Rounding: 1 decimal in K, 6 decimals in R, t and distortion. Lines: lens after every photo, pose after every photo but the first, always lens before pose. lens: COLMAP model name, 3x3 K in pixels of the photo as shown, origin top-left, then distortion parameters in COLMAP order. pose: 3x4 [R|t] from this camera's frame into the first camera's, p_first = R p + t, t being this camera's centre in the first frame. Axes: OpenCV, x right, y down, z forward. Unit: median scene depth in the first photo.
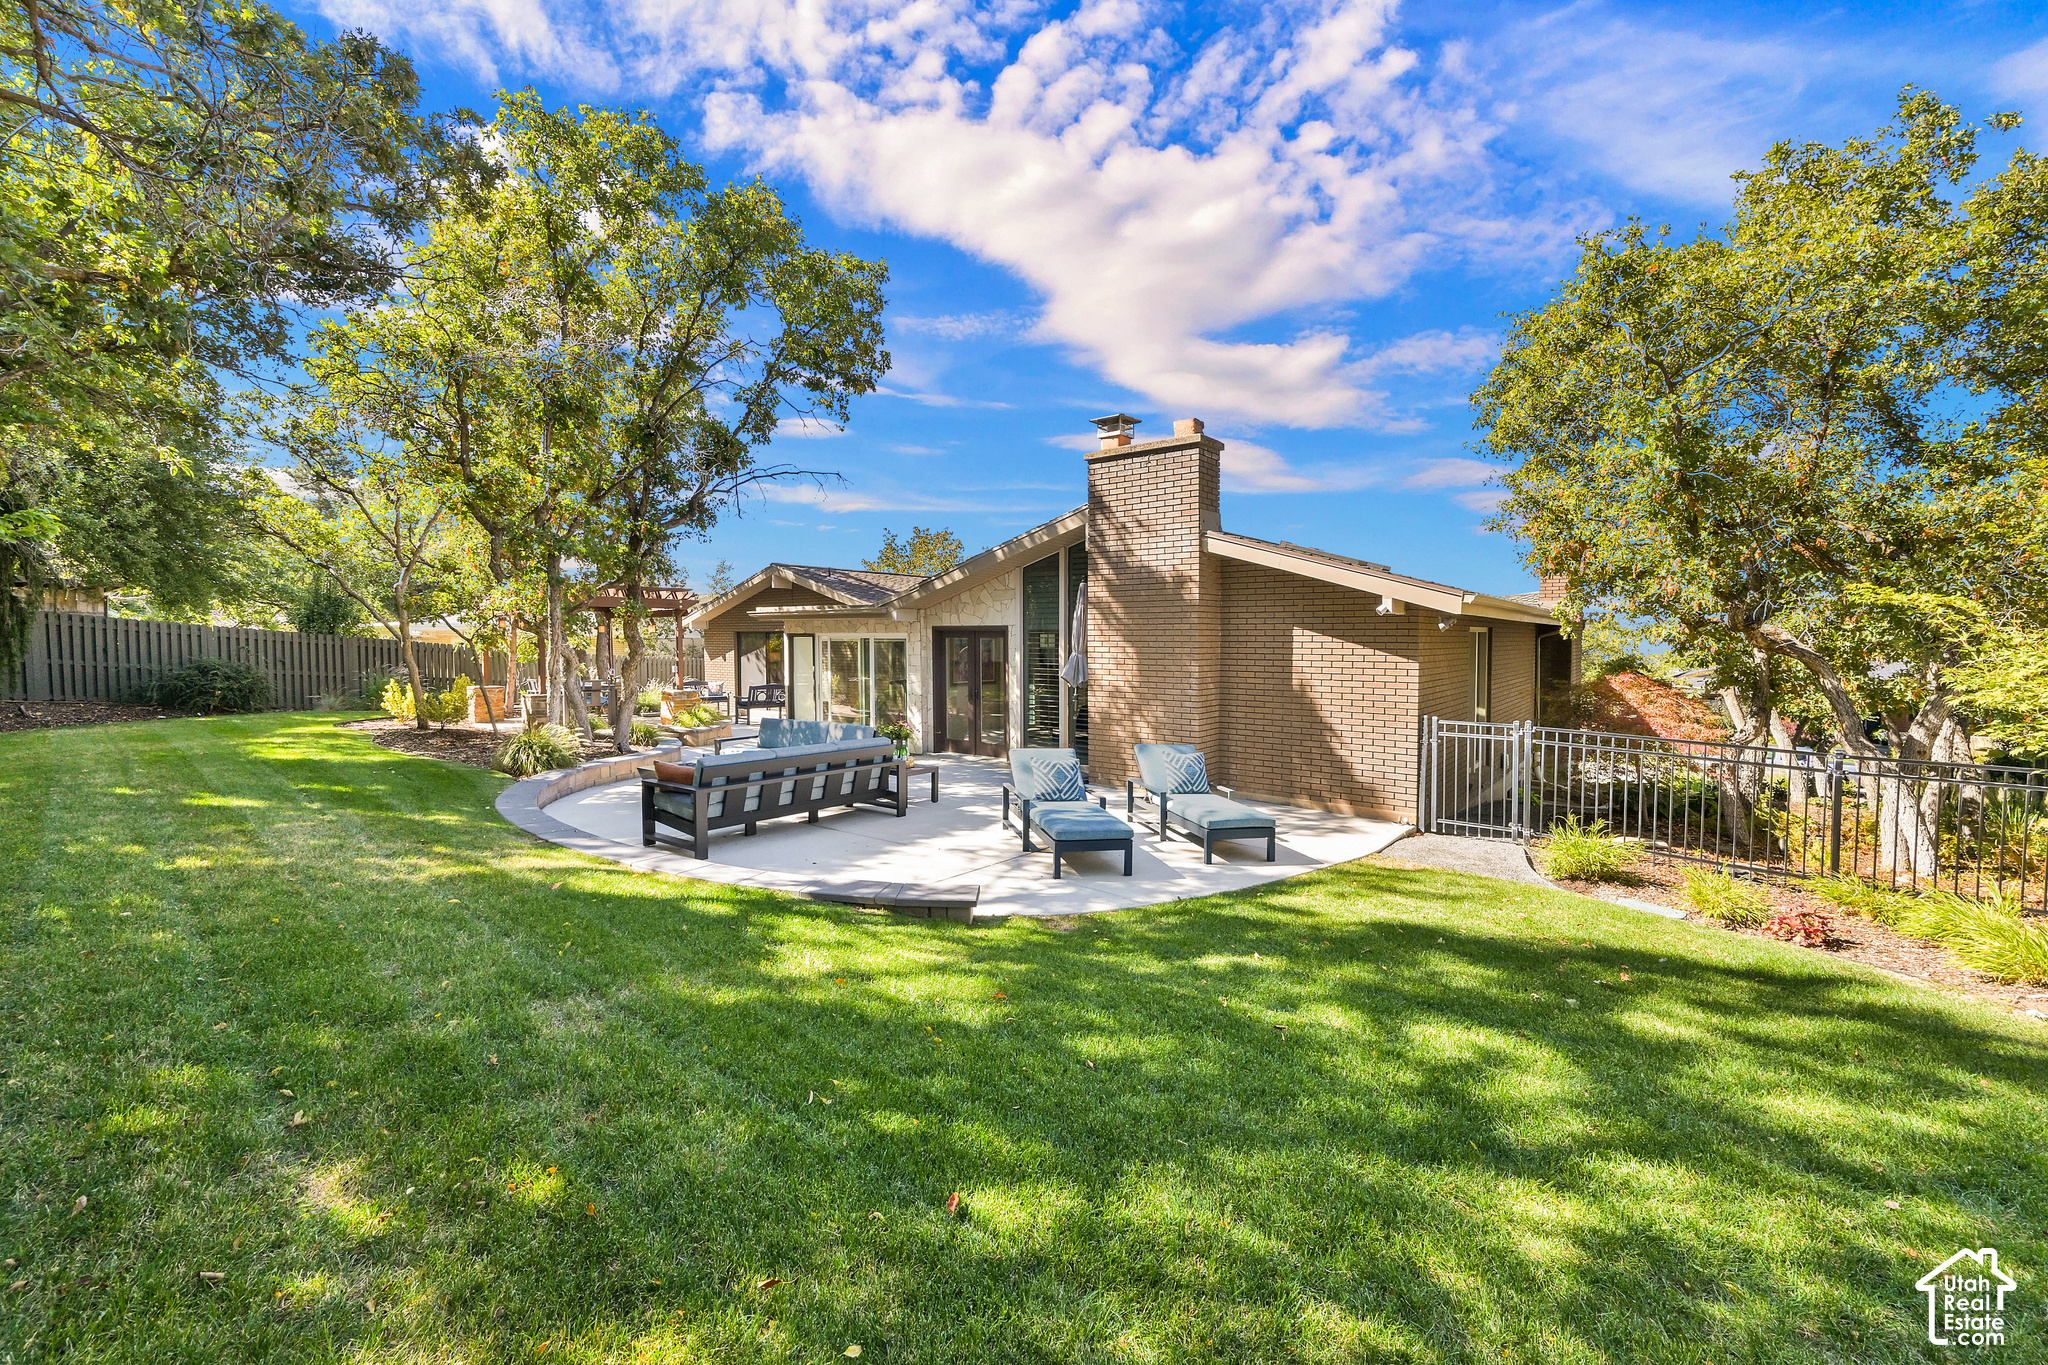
lens RADIAL K [[825.9, 0, 1034.5], [0, 825.9, 656.8], [0, 0, 1]] dist [0.001257, 0.000169]
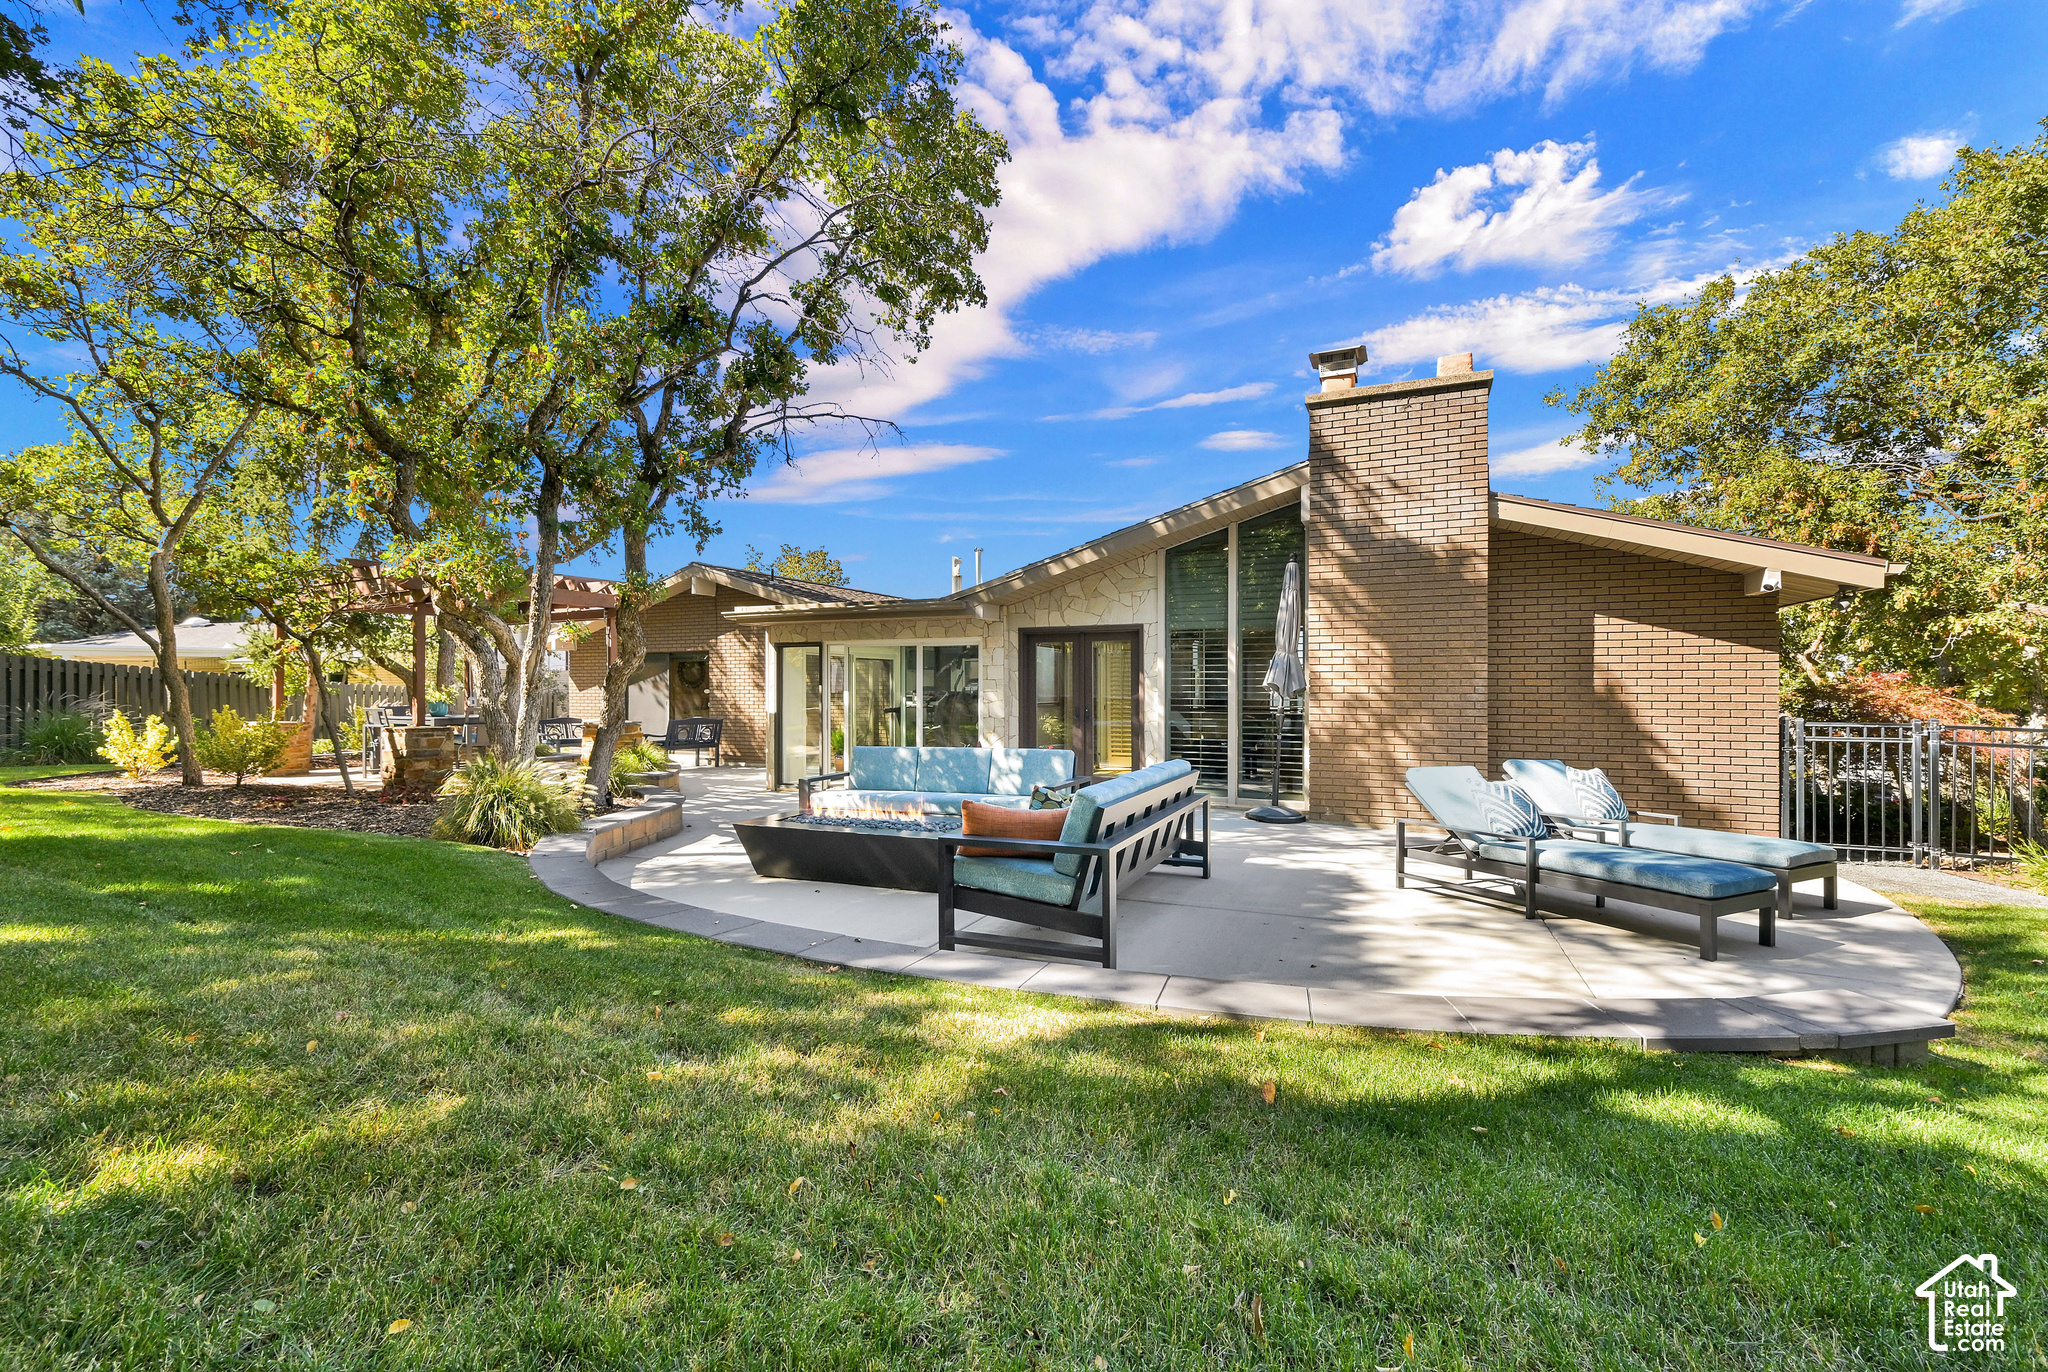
lens RADIAL K [[842.6, 0, 1032.7], [0, 842.6, 671.1], [0, 0, 1]] dist [-0.000202, 0.000095]
pose [[0.969191, 0.001204, 0.246308, -0.384818], [0.008749, 0.999189, -0.039309, 0.042537], [-0.246155, 0.040253, 0.968394, 0.304266]]
